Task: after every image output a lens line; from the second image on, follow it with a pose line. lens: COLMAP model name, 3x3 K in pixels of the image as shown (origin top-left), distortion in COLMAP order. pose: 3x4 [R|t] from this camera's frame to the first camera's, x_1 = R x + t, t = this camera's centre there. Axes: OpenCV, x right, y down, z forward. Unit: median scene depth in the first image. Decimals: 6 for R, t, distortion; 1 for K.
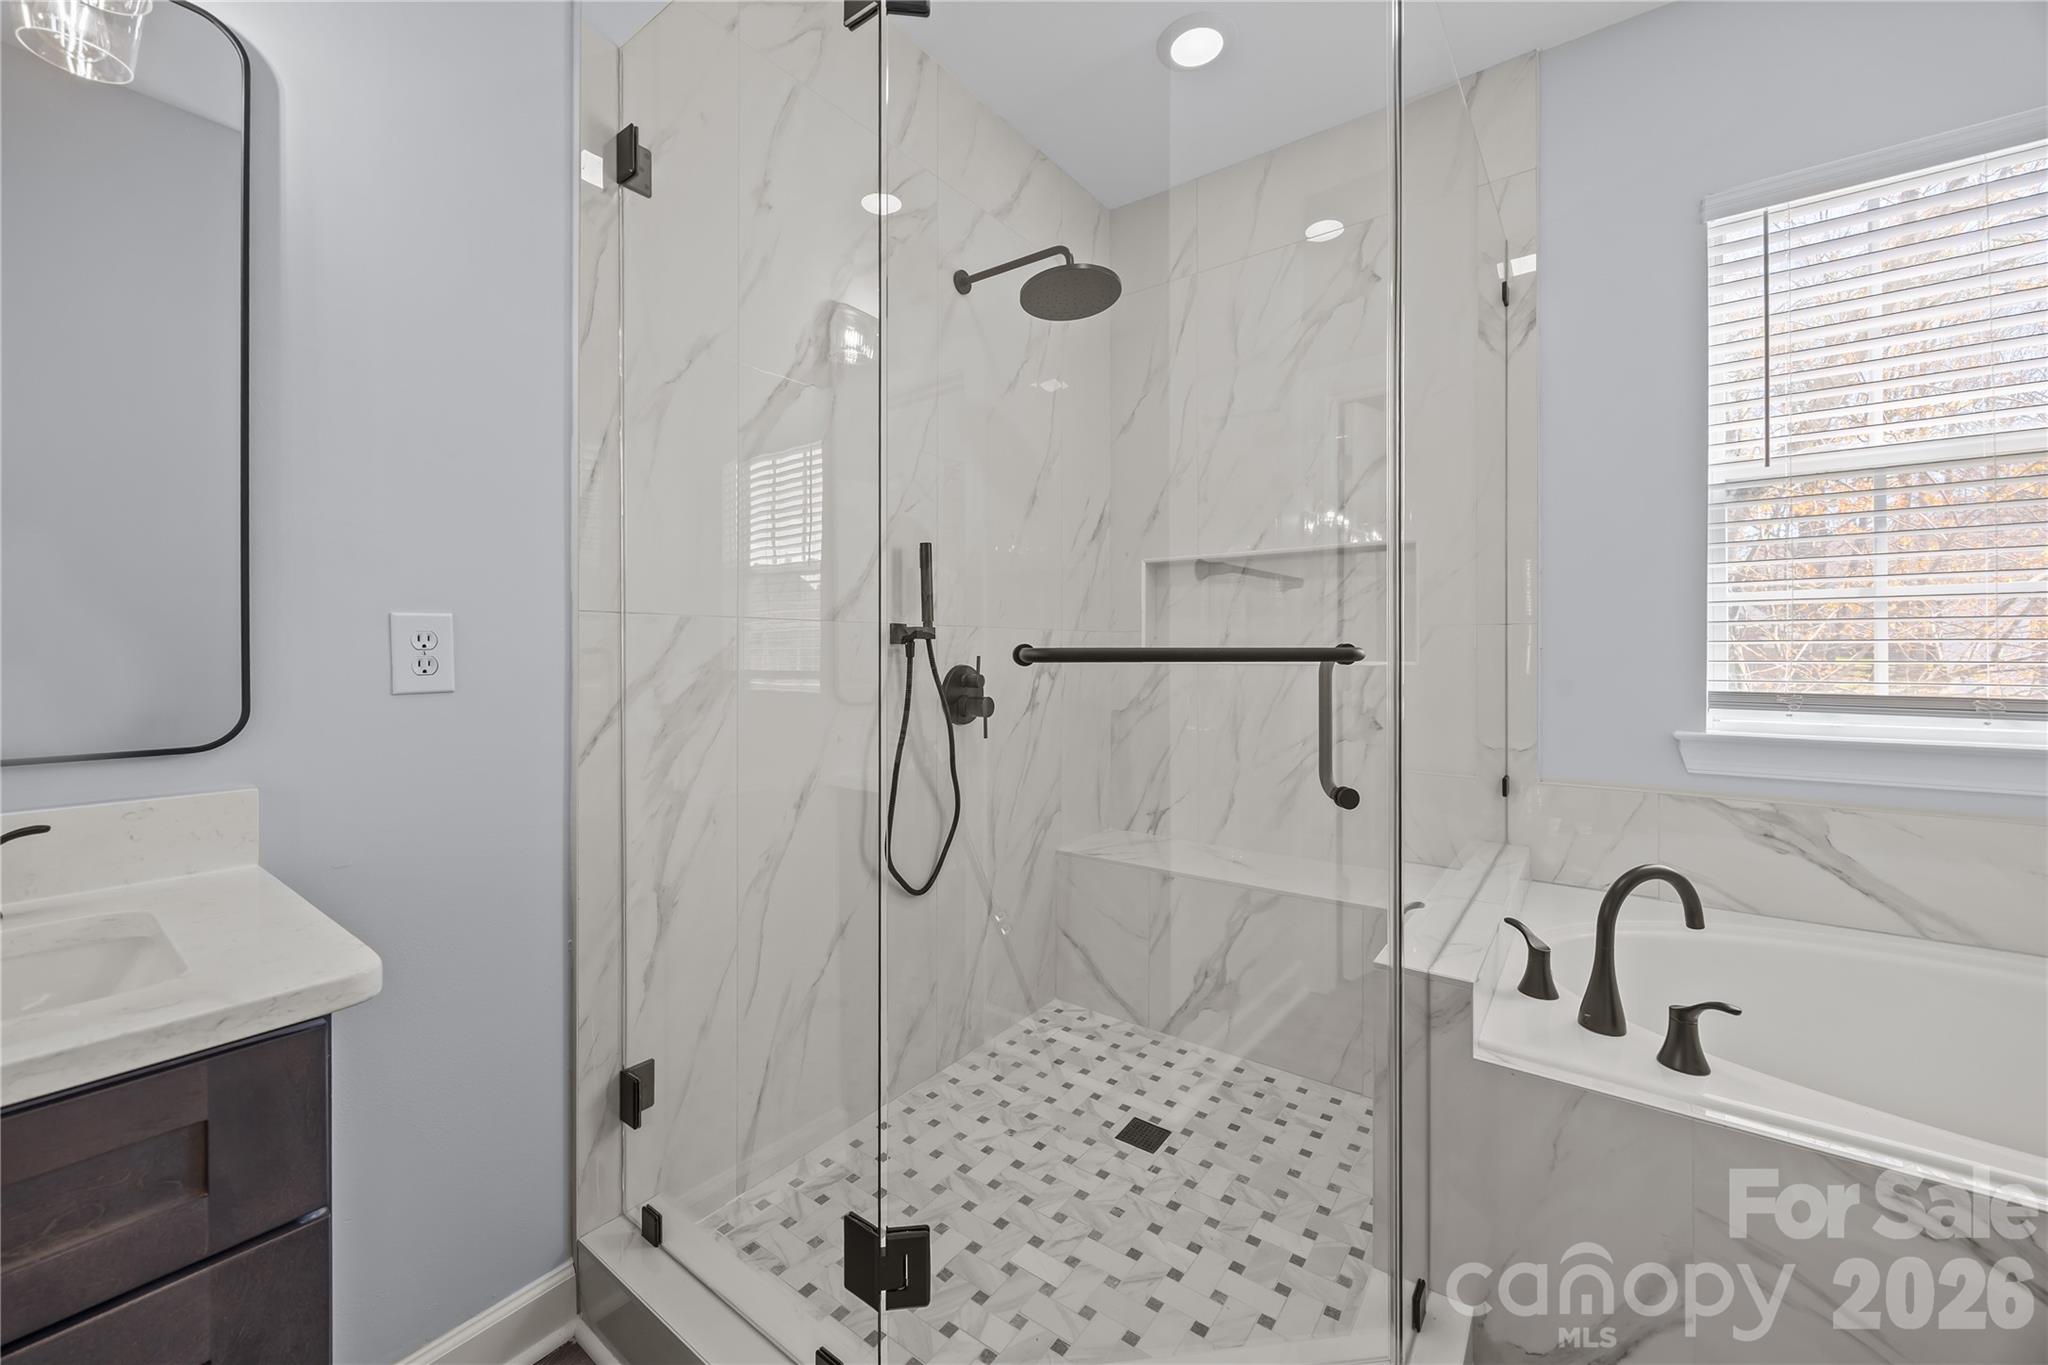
lens RADIAL K [[781.0, 0, 1018.7], [0, 781.0, 655.8], [0, 0, 1]] dist [-0.001925, -0.000027]
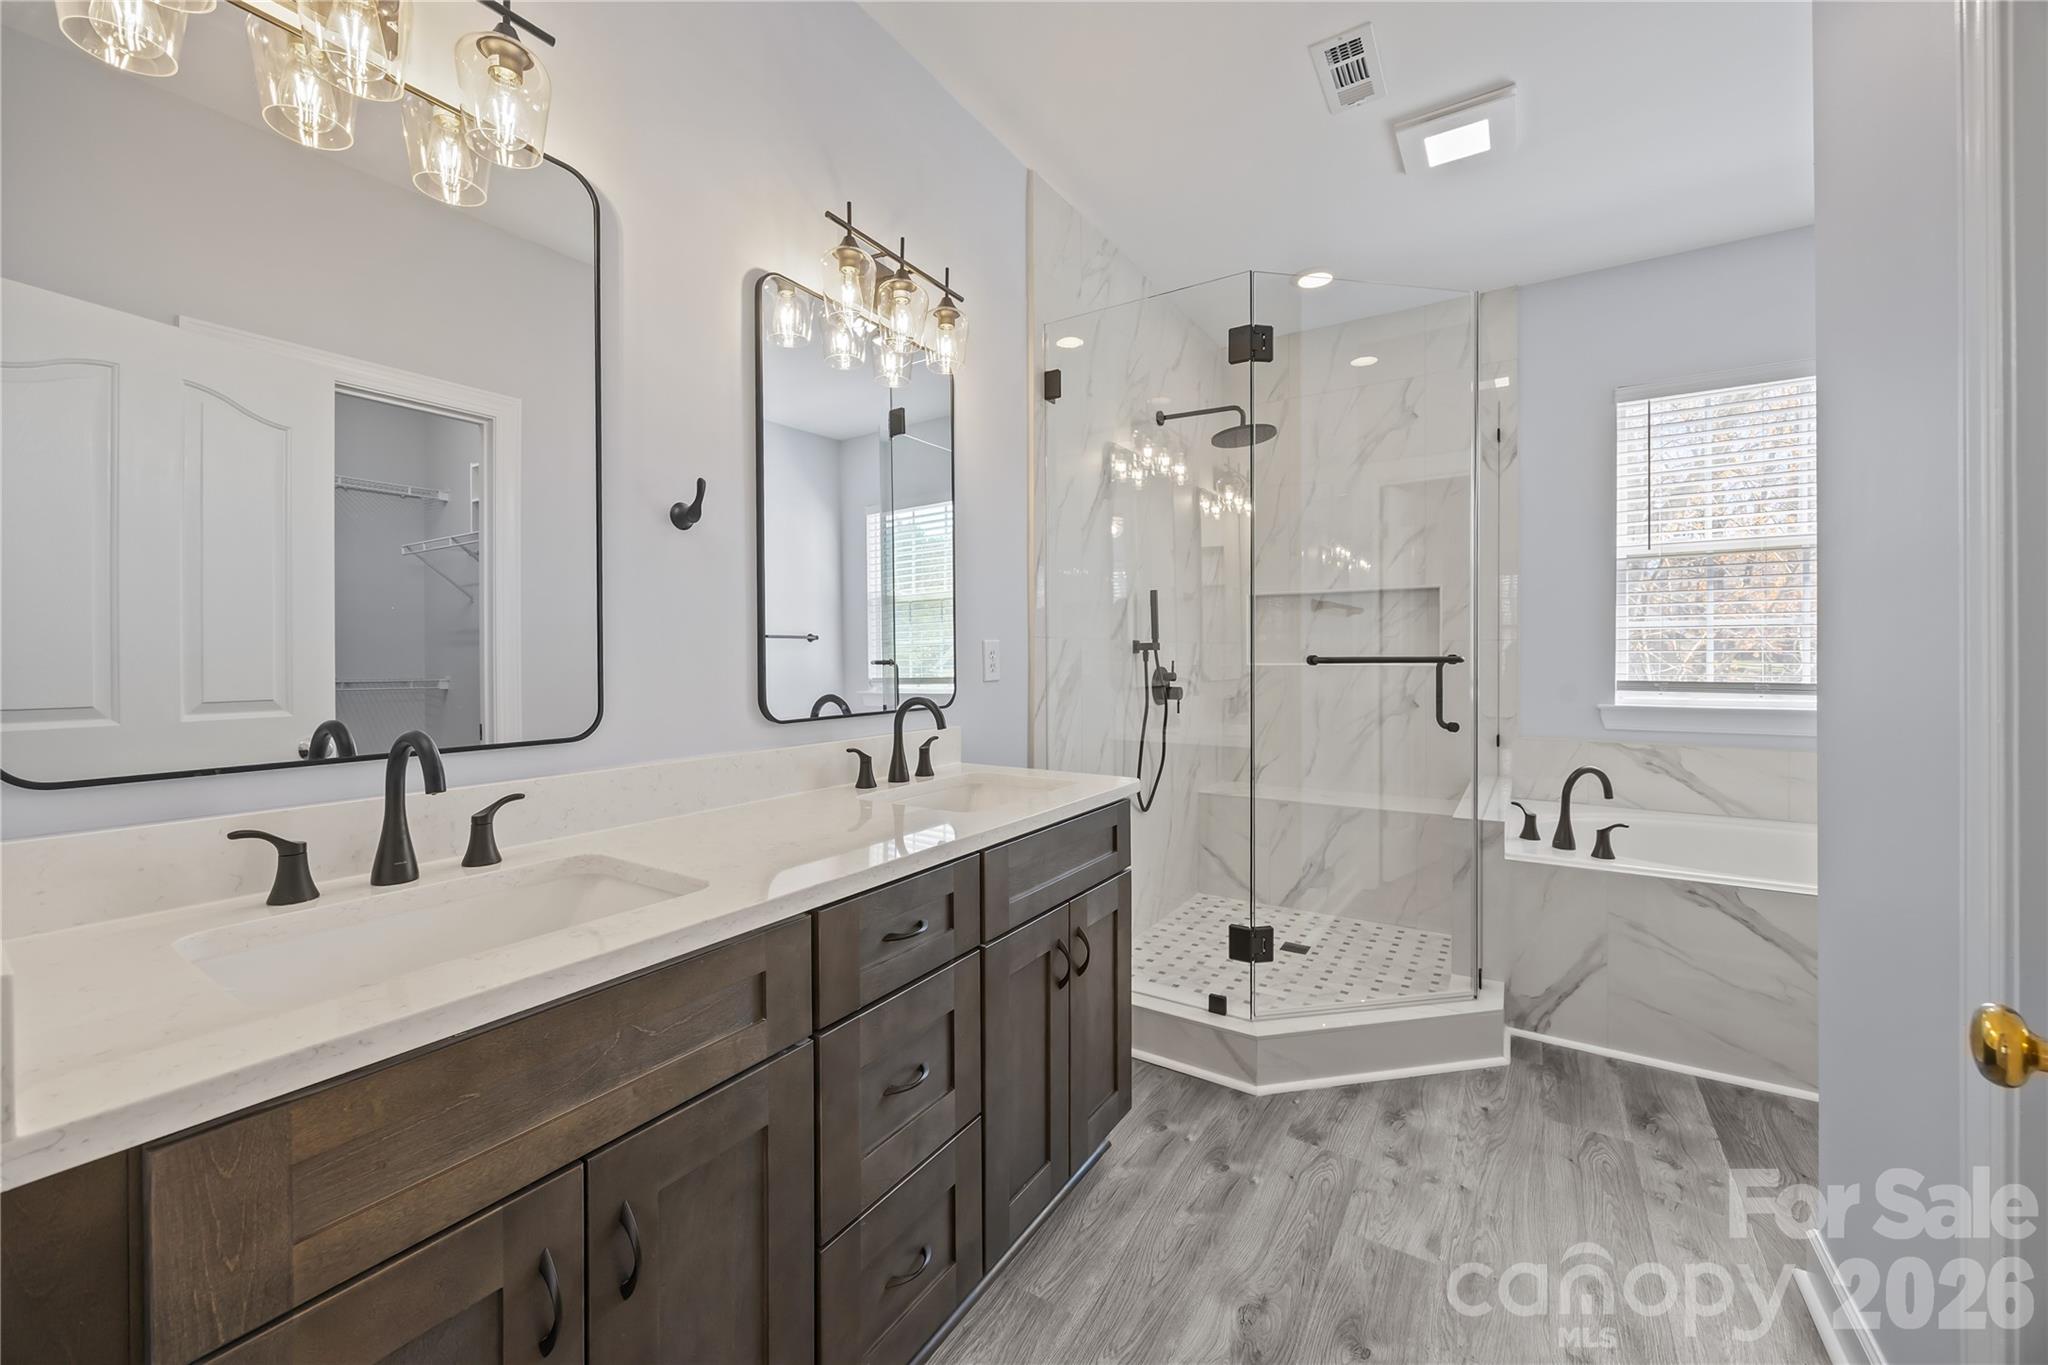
lens RADIAL K [[788.5, 0, 1017.5], [0, 788.5, 664.1], [0, 0, 1]] dist [0.001166, 0.000119]
pose [[0.997587, -0.002519, 0.069375, -0.555390], [0.002178, 0.999985, 0.004994, -0.001424], [-0.069386, -0.004831, 0.997578, -0.645878]]
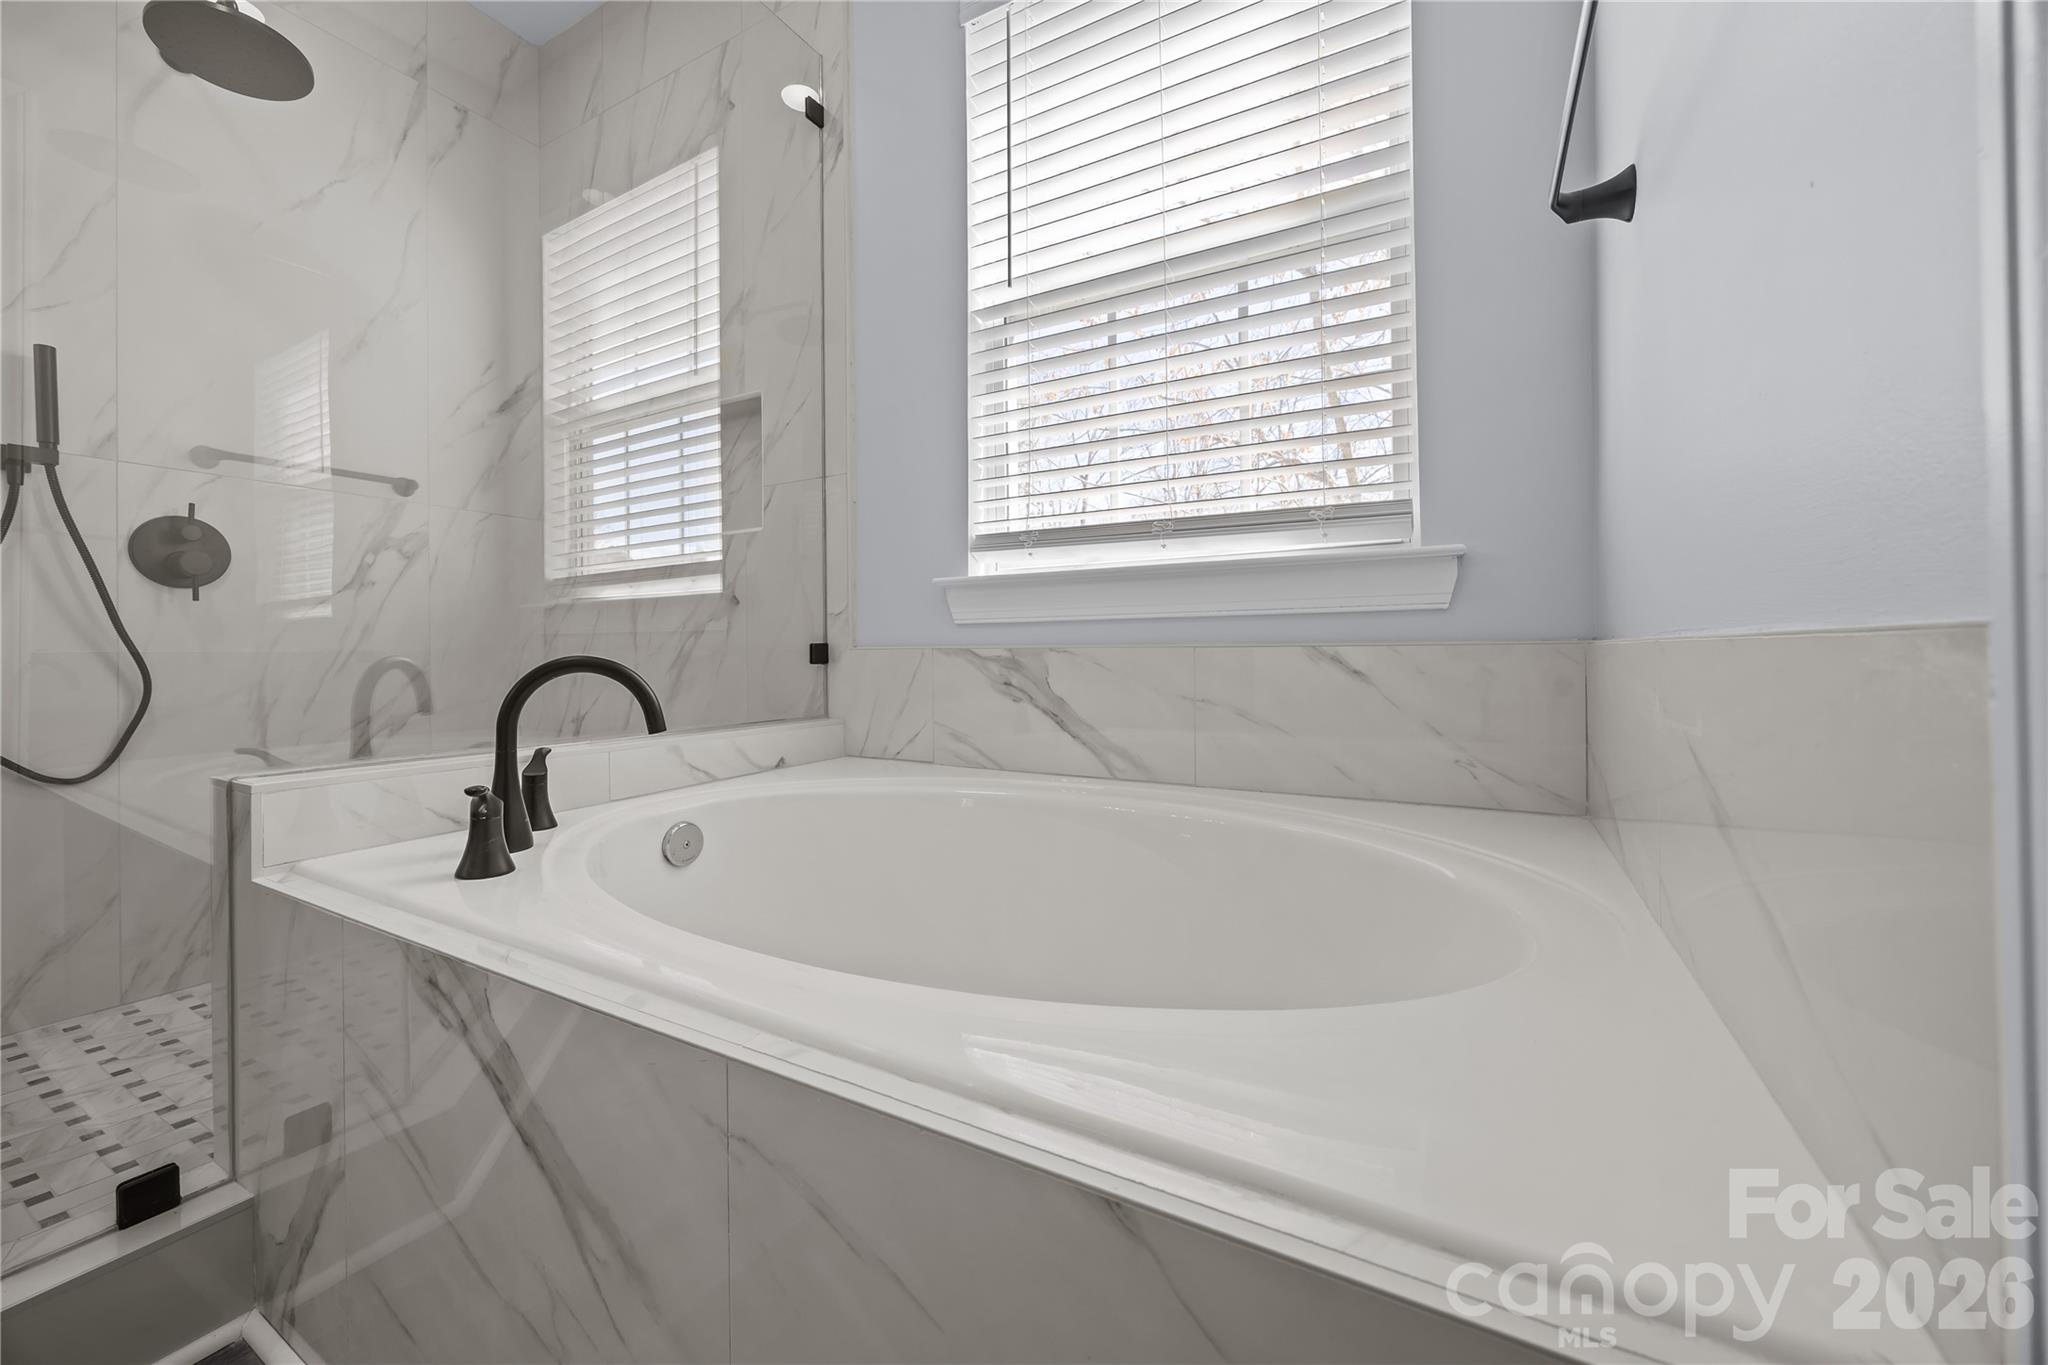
lens RADIAL K [[781.0, 0, 1018.7], [0, 781.0, 655.8], [0, 0, 1]] dist [-0.001925, -0.000027]
pose [[0.992081, -0.002413, 0.125576, 0.850127], [0.002650, 0.999995, -0.001721, 0.197353], [-0.125571, 0.002041, 0.992083, 0.077181]]
